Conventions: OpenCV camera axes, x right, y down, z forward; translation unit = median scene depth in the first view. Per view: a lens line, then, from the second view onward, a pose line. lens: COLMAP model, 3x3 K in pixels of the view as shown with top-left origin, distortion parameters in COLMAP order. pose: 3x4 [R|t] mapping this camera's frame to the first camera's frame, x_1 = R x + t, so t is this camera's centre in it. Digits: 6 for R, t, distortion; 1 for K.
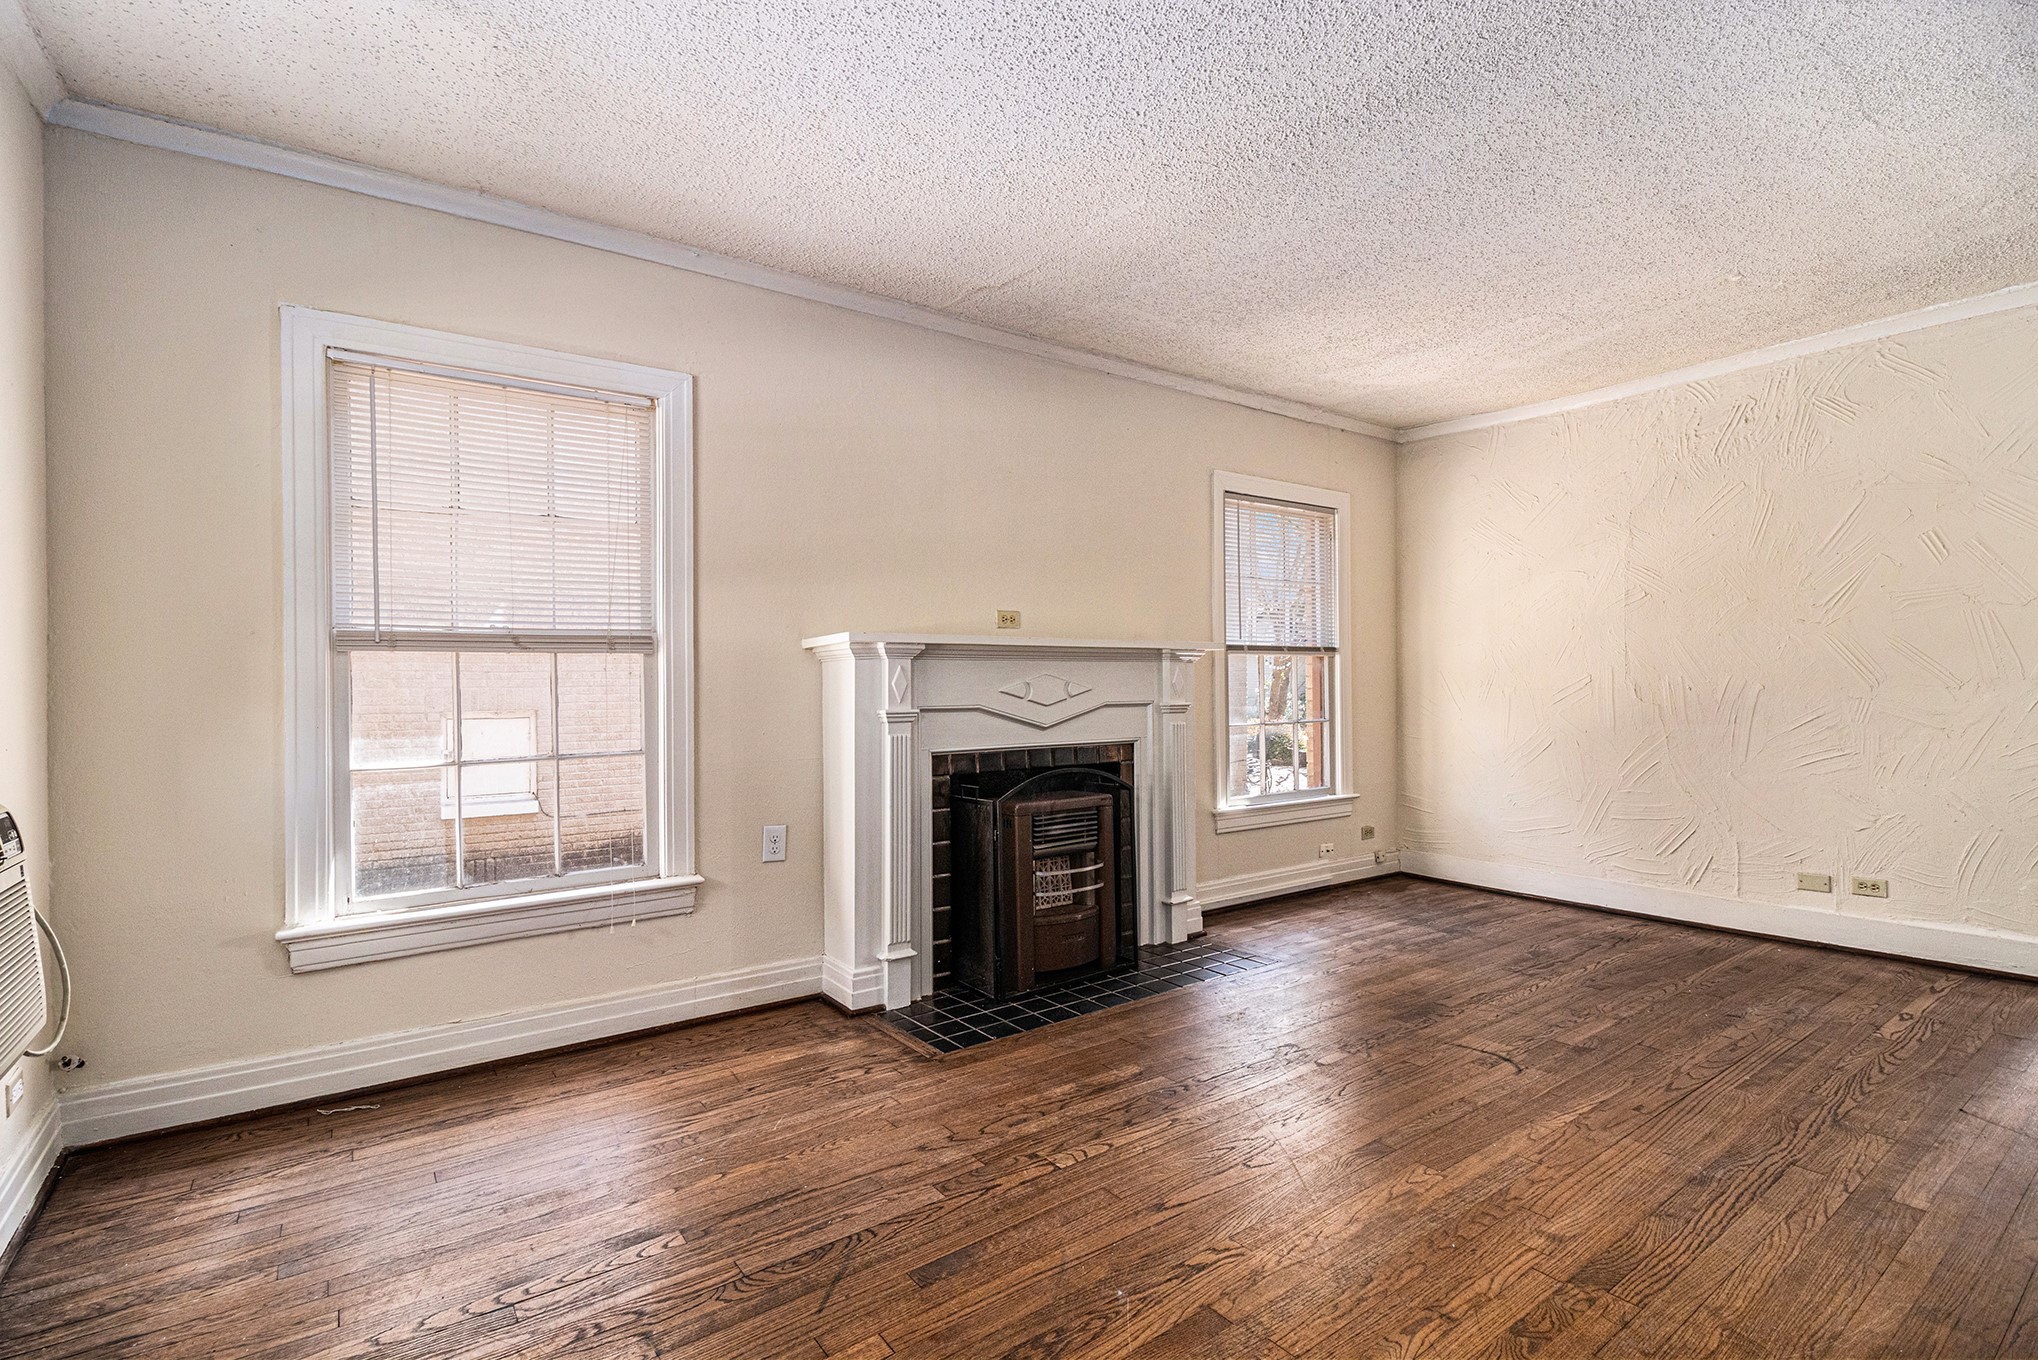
lens RADIAL K [[951.6, 0, 1026.0], [0, 951.6, 671.7], [0, 0, 1]] dist [-0.002992, -0.011604]
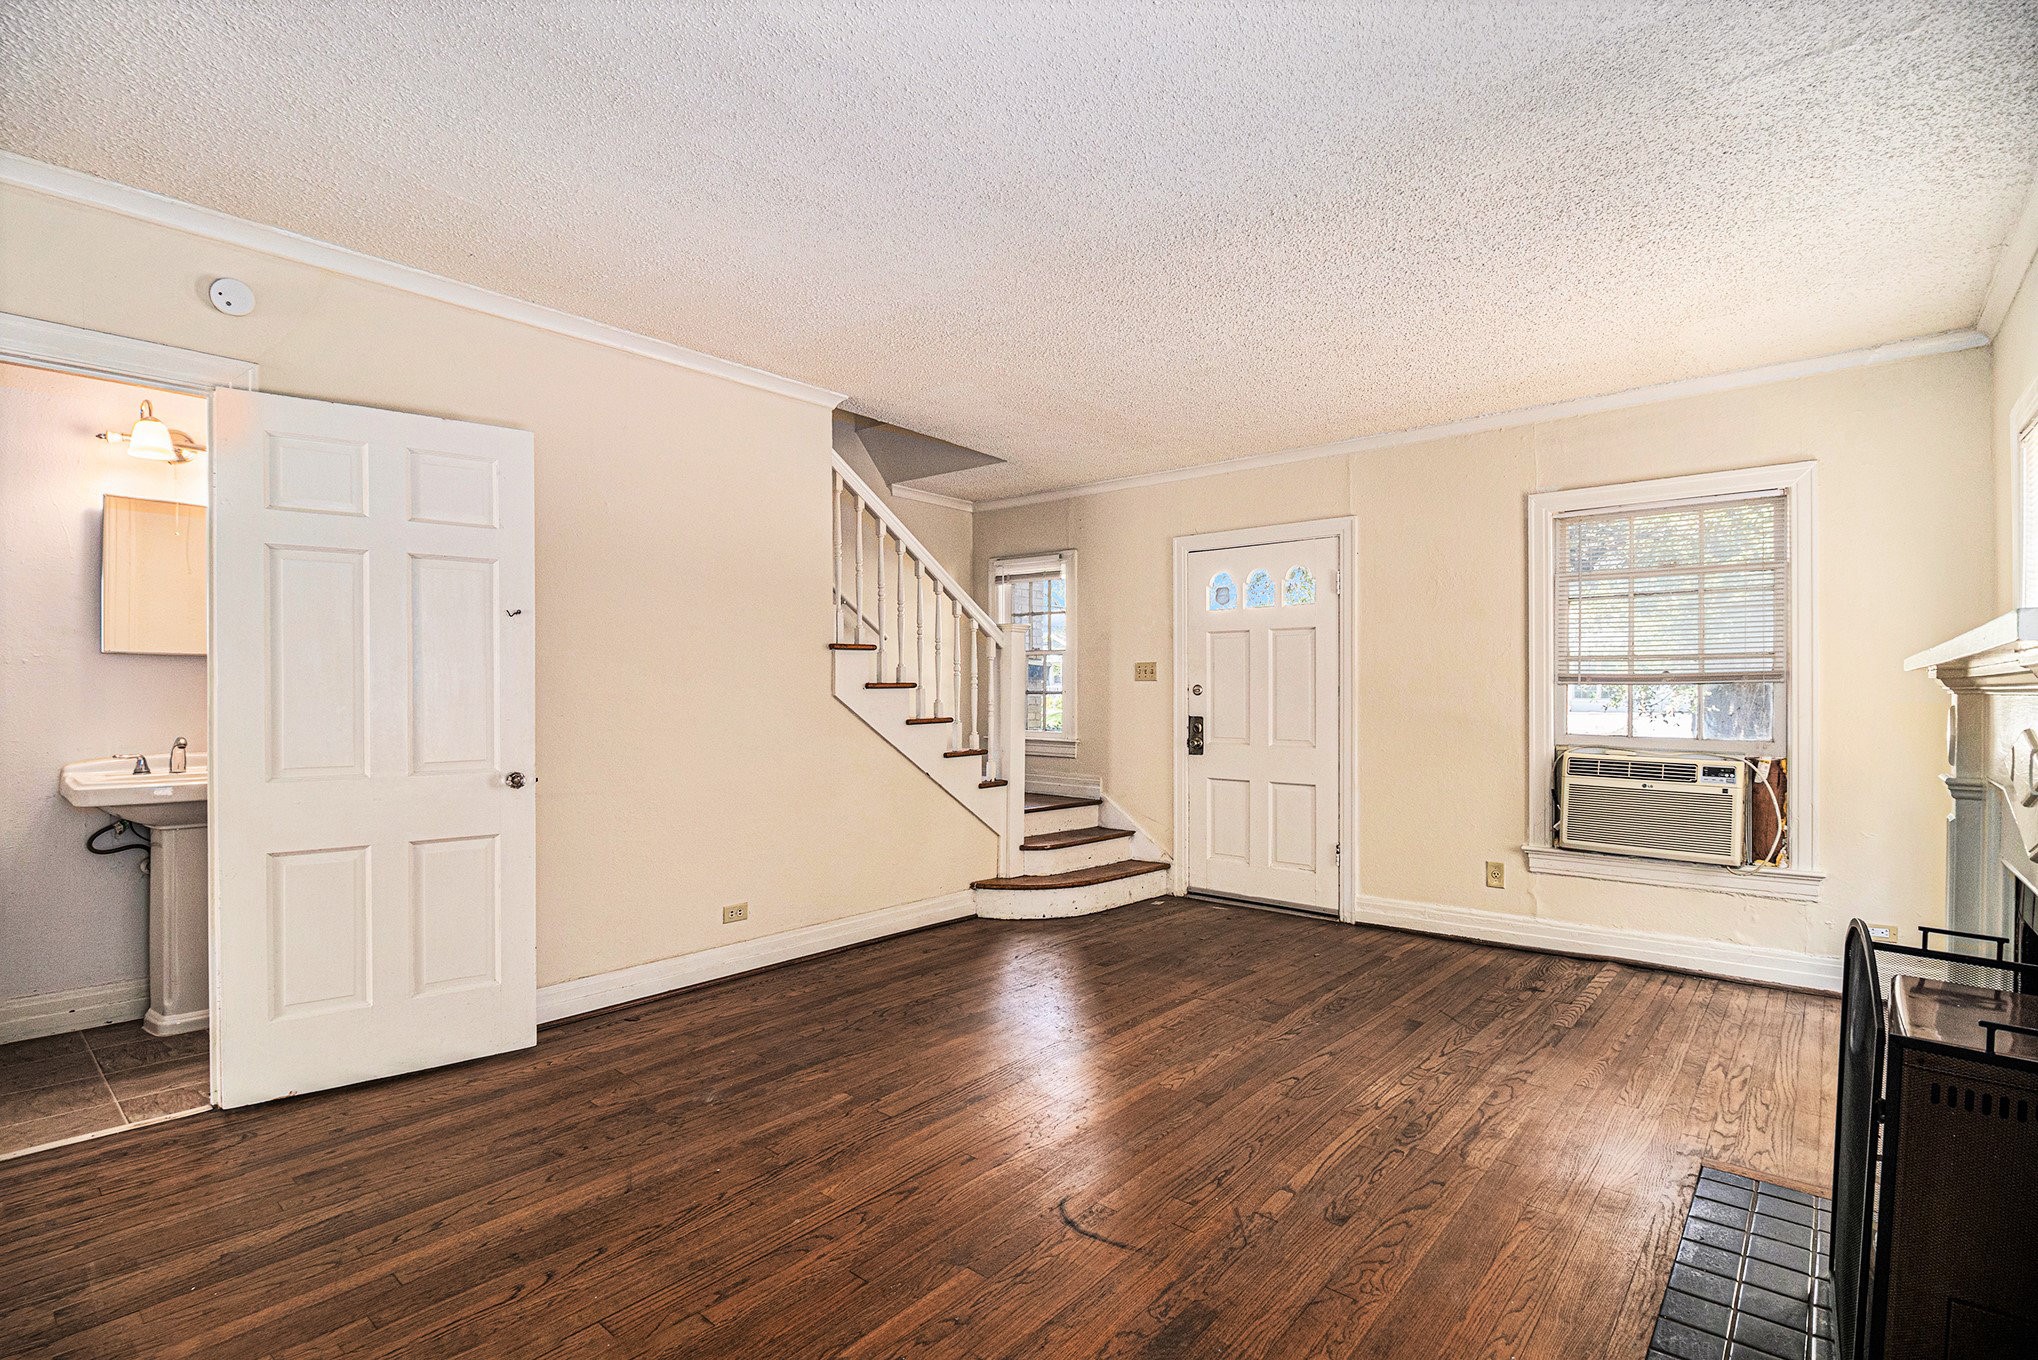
lens RADIAL K [[951.6, 0, 1030.0], [0, 951.6, 689.4], [0, 0, 1]] dist [-0.002992, -0.011604]
pose [[-0.971680, 0.006444, -0.236212, 0.550667], [0.009540, 0.999883, -0.011963, -0.013257], [0.236108, -0.013878, -0.971628, 1.341764]]
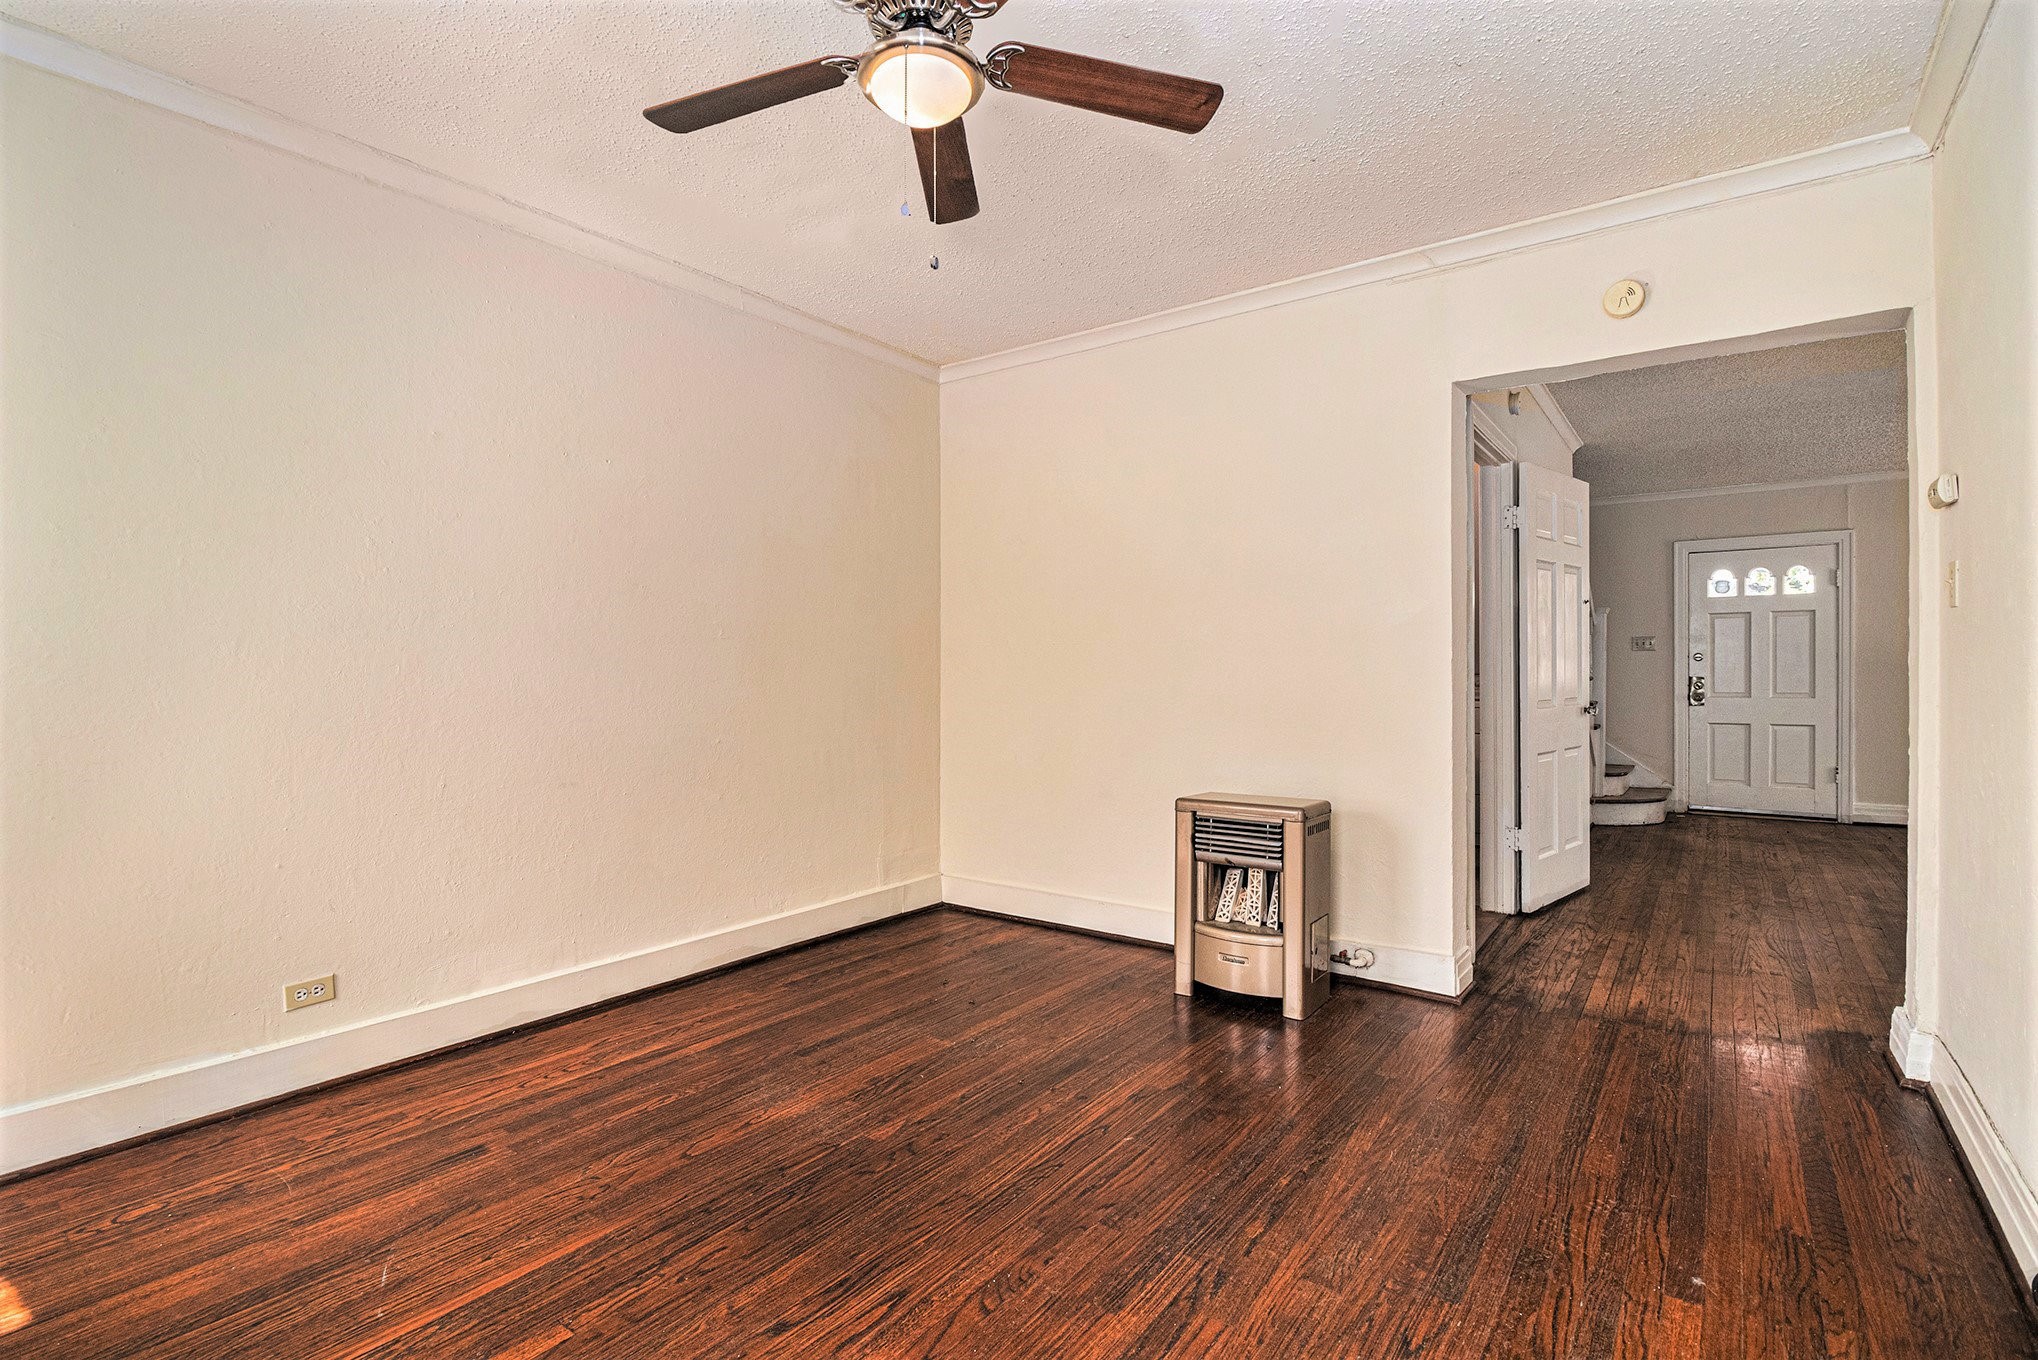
lens RADIAL K [[951.6, 0, 1023.5], [0, 951.6, 681.7], [0, 0, 1]] dist [-0.002992, -0.011604]
pose [[-0.951996, 0.011812, -0.305882, 1.970807], [0.011670, 0.999929, 0.002292, 0.003894], [0.305887, -0.001388, -0.952067, 1.405170]]
